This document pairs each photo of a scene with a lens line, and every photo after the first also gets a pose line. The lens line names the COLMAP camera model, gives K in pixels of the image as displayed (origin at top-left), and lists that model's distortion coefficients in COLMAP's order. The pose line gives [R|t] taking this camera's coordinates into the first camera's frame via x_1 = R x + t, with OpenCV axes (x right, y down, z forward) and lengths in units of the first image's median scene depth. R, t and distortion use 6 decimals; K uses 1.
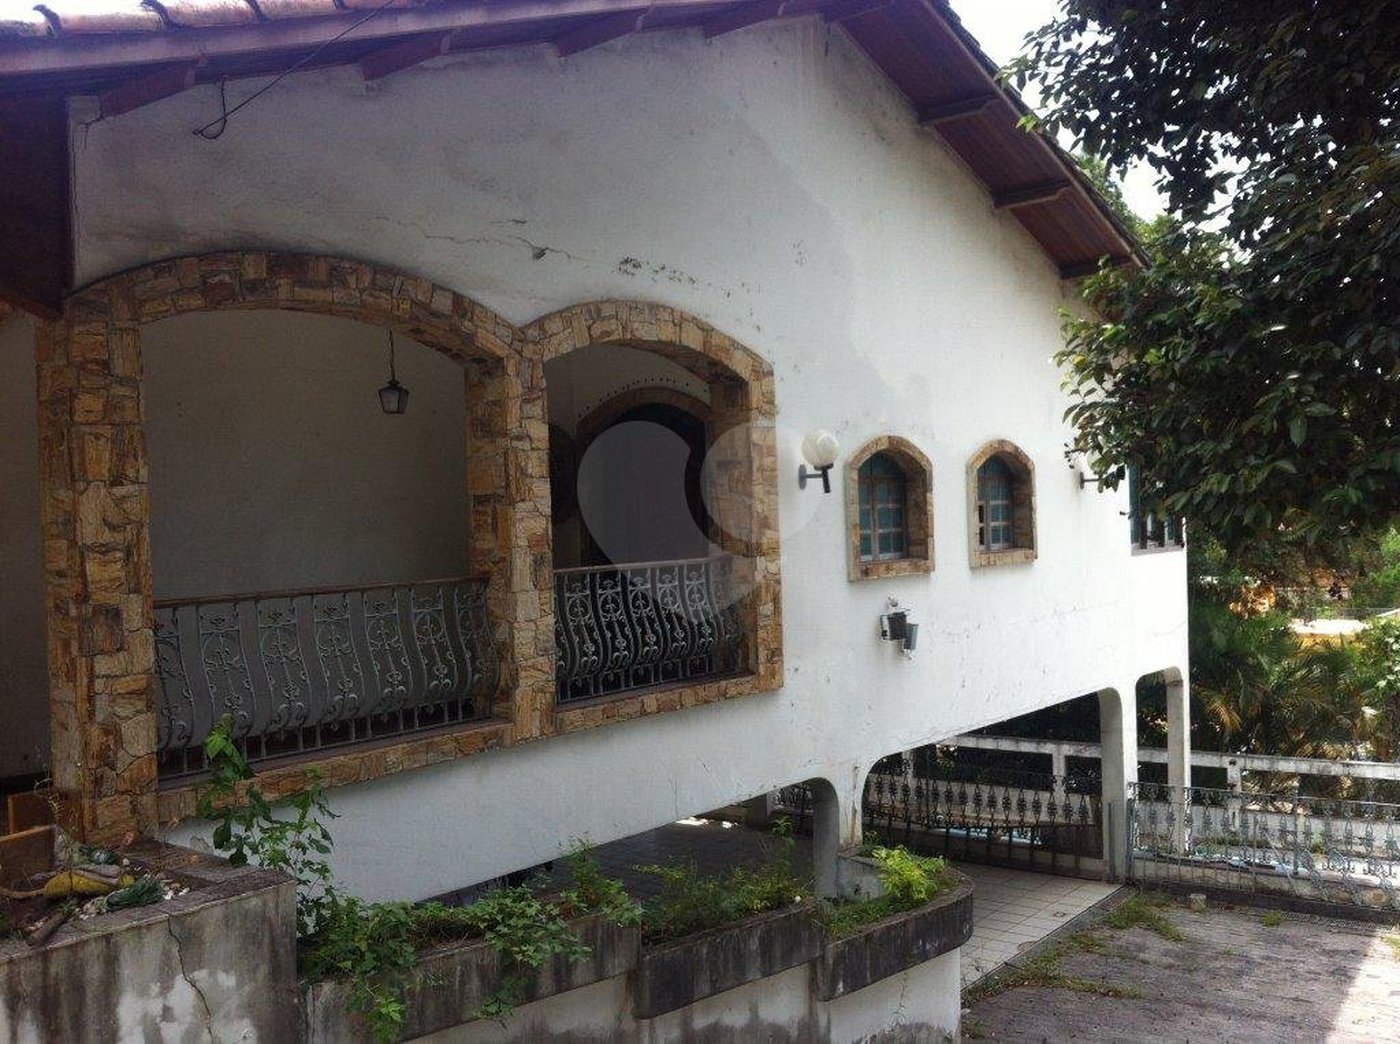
lens RADIAL K [[1326.5, 0, 789.9], [0, 1326.5, 541.9], [0, 0, 1]] dist [-0.027629, 0.000000]
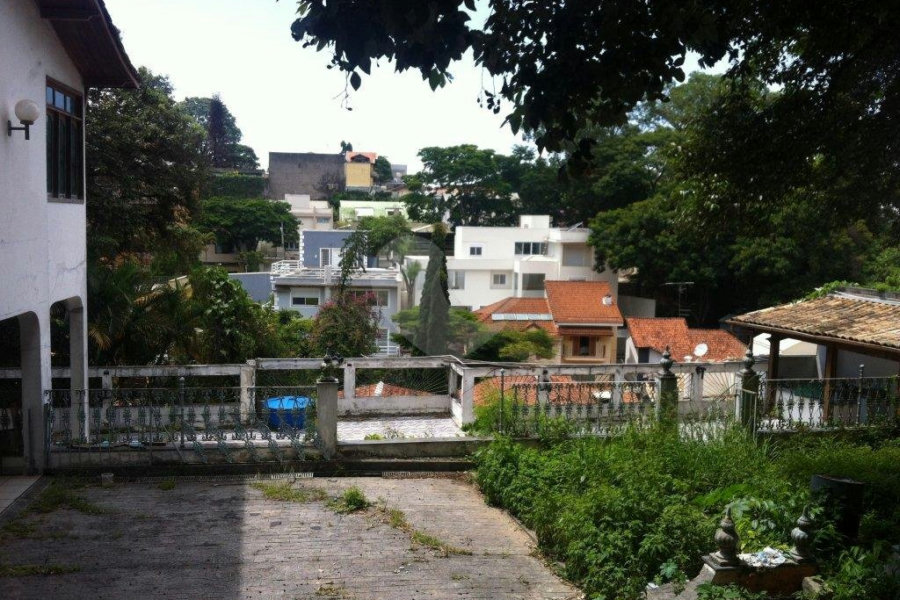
lens RADIAL K [[837.8, 0, 431.6], [0, 837.8, 293.8], [0, 0, 1]] dist [-0.025020, 0.000000]
pose [[0.738482, -0.015750, 0.674089, 0.009481], [-0.027494, 0.998192, 0.053444, 0.065835], [-0.673713, -0.058001, 0.736714, 0.312788]]
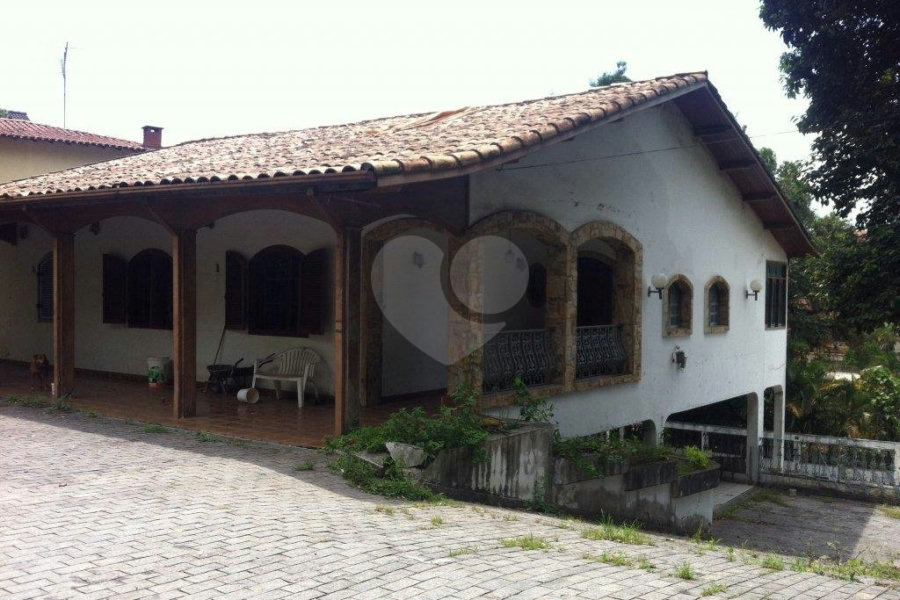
lens RADIAL K [[837.8, 0, 503.3], [0, 837.8, 307.7], [0, 0, 1]] dist [-0.025020, 0.000000]
pose [[0.999005, 0.041131, 0.017248, -0.275895], [-0.041025, 0.999137, -0.006483, -0.000315], [-0.017499, 0.005769, 0.999830, -0.491511]]
